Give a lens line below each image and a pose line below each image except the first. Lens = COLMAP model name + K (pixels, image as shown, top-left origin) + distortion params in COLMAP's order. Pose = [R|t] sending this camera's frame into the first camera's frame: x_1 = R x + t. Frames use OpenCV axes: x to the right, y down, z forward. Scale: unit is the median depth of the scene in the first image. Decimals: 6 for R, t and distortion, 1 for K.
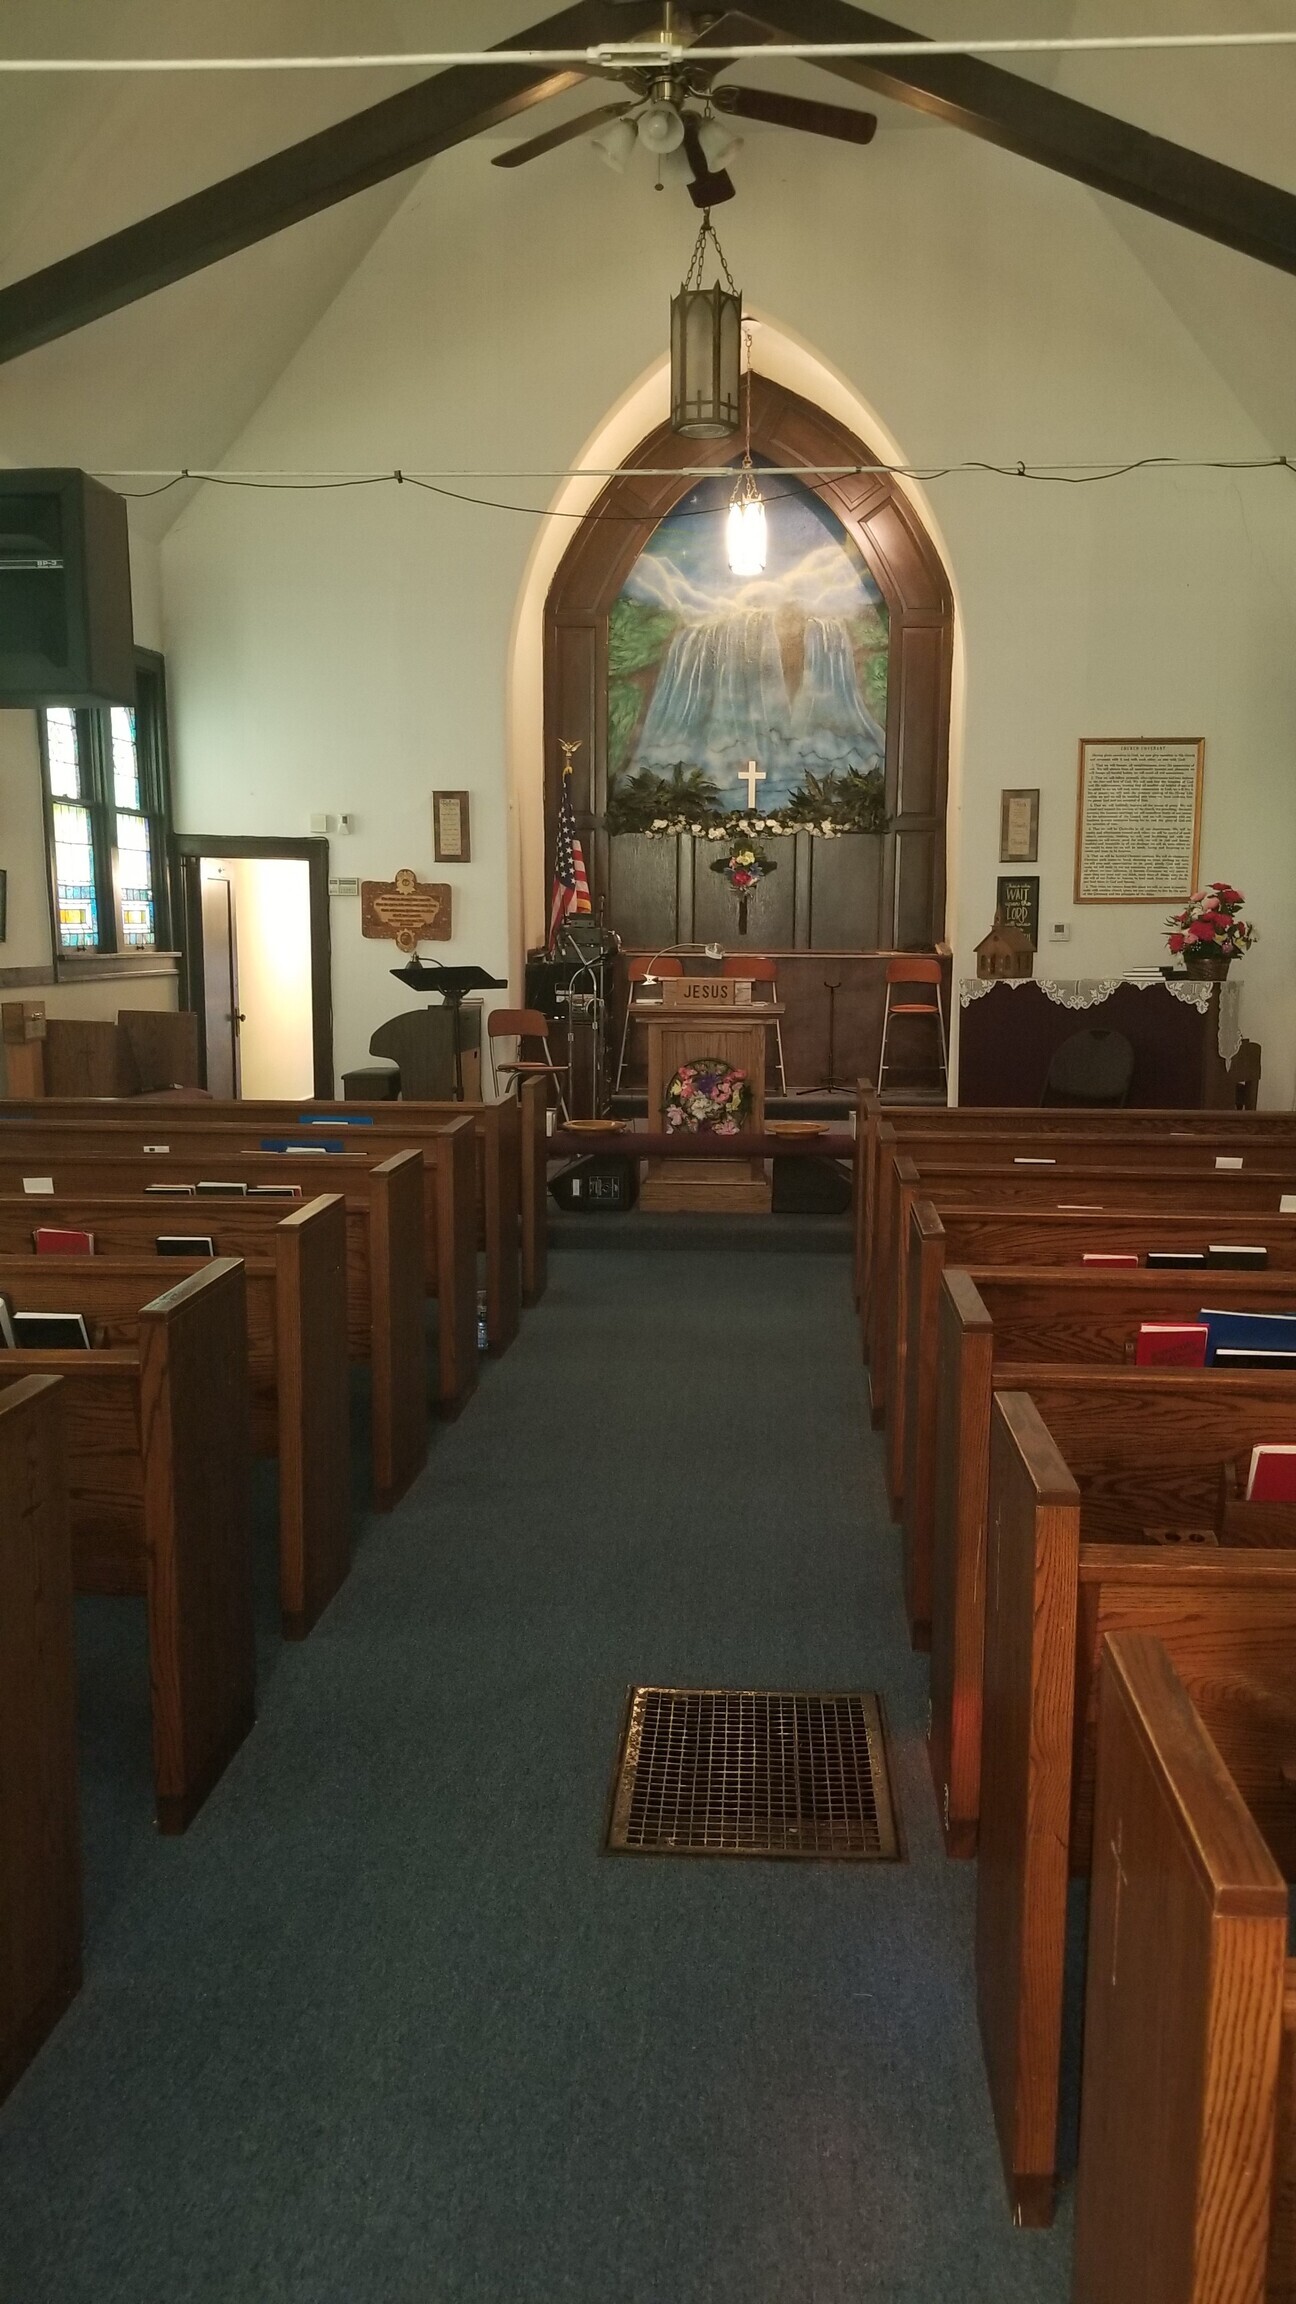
lens RADIAL K [[1814.8, 0, 649.3], [0, 1814.8, 1153.9], [0, 0, 1]] dist [0.095465, -0.012523]
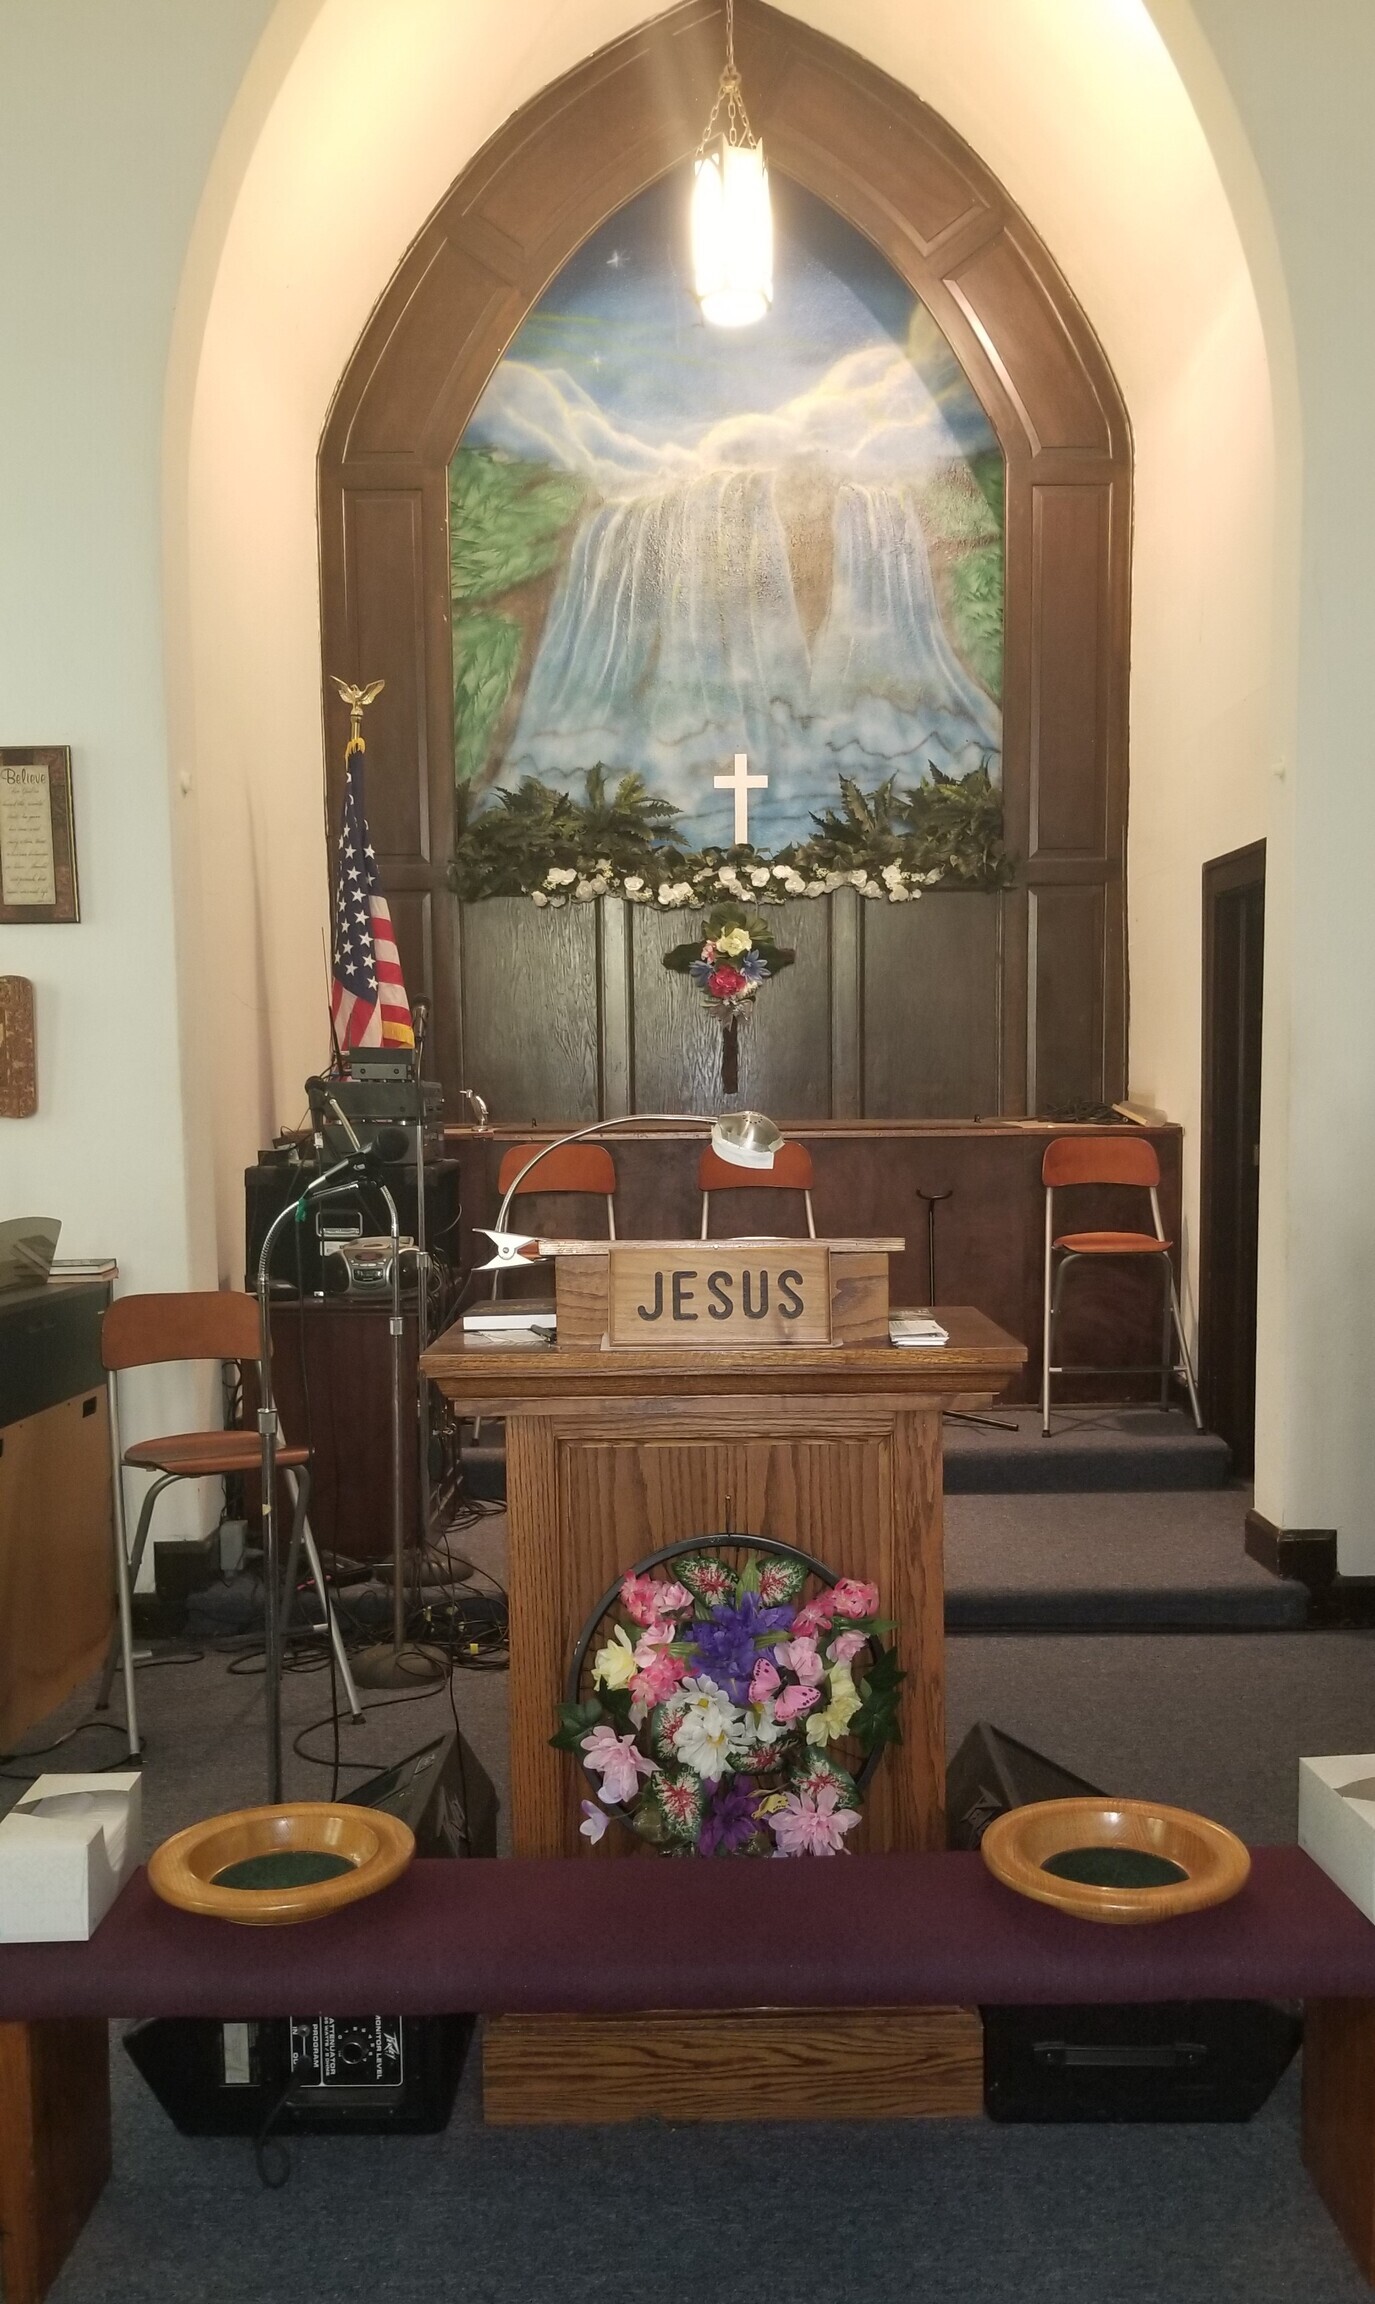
lens RADIAL K [[1709.8, 0, 687.7], [0, 1709.8, 1156.1], [0, 0, 1]] dist [0.010193, -0.000947]
pose [[0.997537, -0.021920, 0.066635, 0.007638], [0.027777, 0.995709, -0.088278, -0.062492], [-0.064414, 0.089911, 0.993865, 0.538662]]
